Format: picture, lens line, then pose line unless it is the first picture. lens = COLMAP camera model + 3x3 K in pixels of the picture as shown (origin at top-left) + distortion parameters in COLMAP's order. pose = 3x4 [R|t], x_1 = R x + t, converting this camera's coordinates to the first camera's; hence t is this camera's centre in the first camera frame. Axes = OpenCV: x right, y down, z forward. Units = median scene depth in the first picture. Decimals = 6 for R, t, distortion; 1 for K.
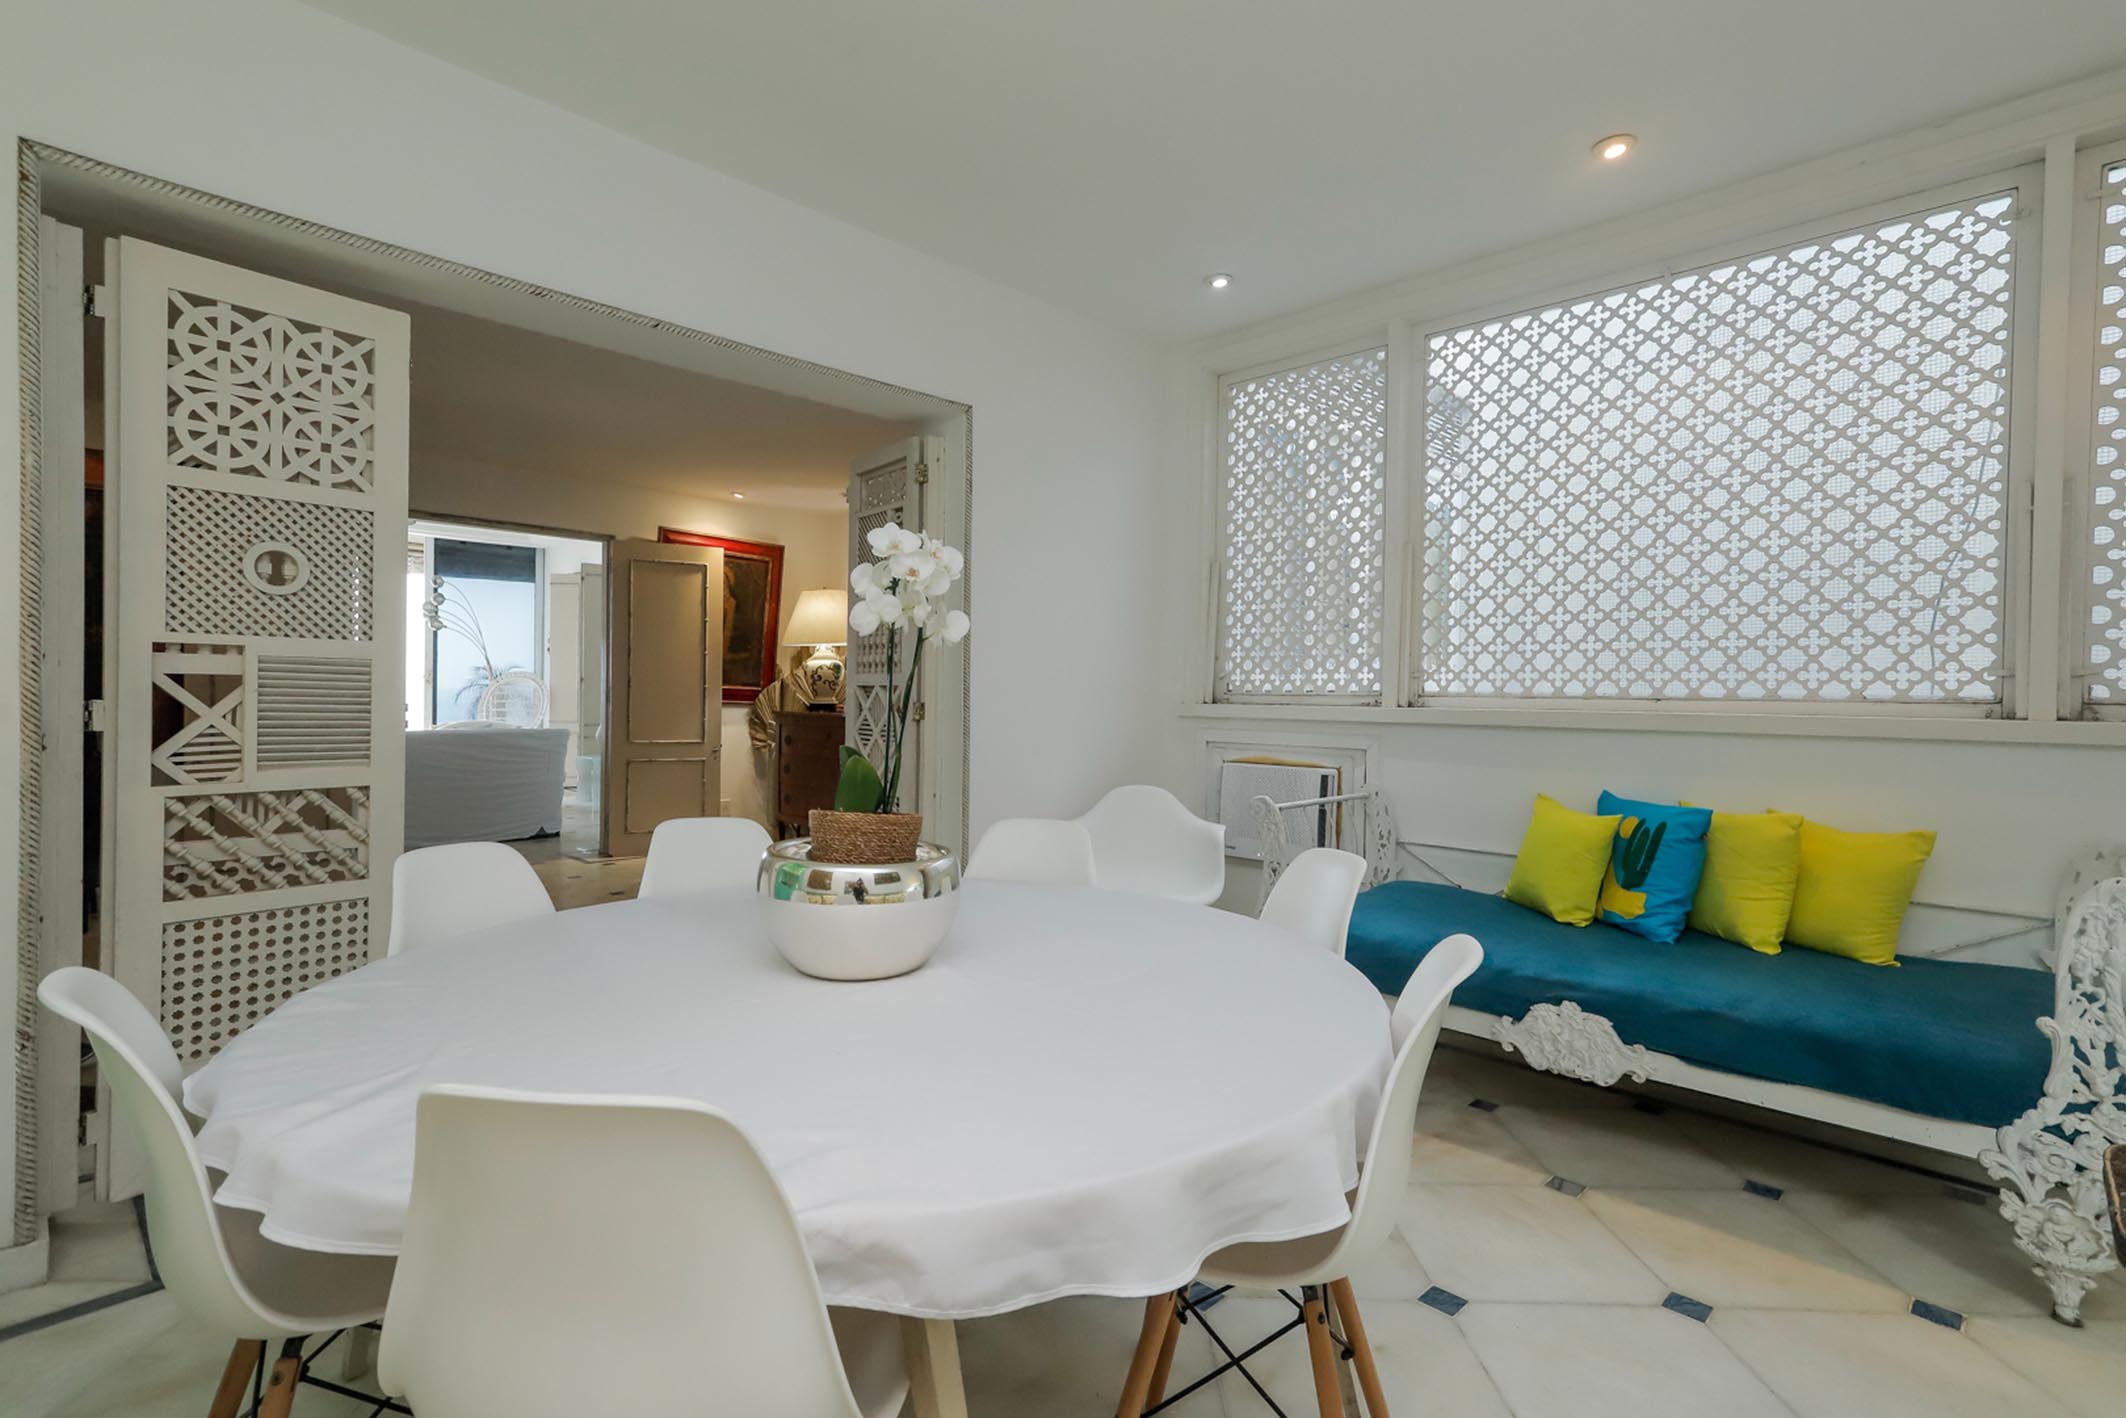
lens RADIAL K [[994.1, 0, 1063.0], [0, 994.1, 709.0], [0, 0, 1]] dist [-0.000060, 0.000188]
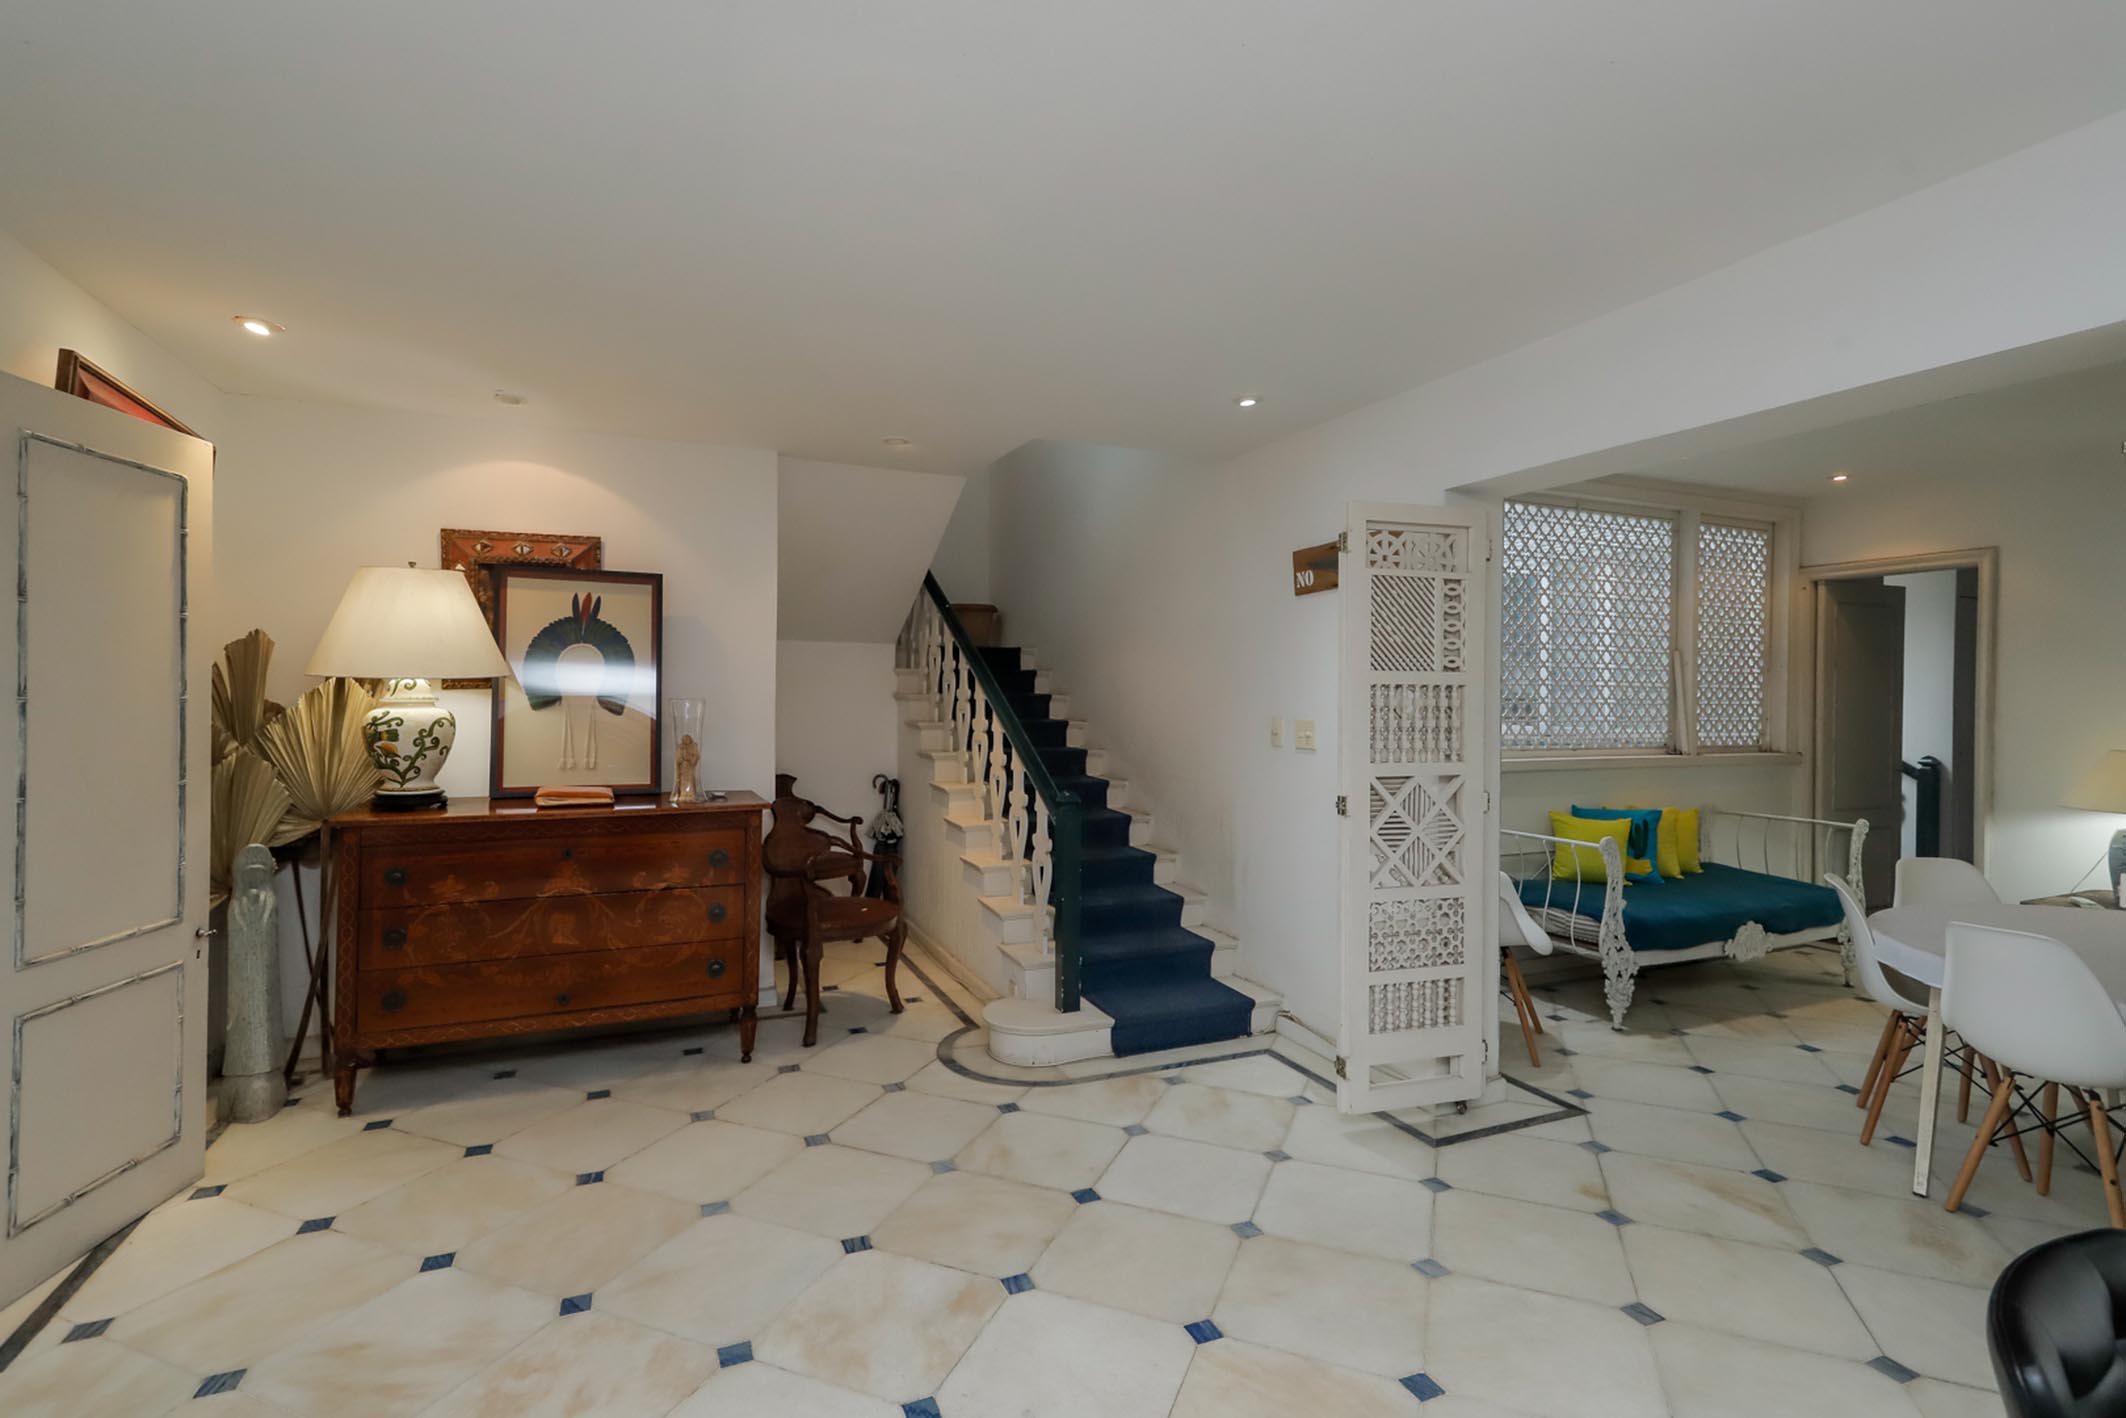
lens RADIAL K [[994.1, 0, 1063.0], [0, 994.1, 709.0], [0, 0, 1]] dist [-0.000060, 0.000188]
pose [[0.380209, -0.022293, 0.924632, -0.833271], [0.009190, 0.999751, 0.020325, -0.077479], [-0.924855, 0.000770, 0.380319, 0.714124]]
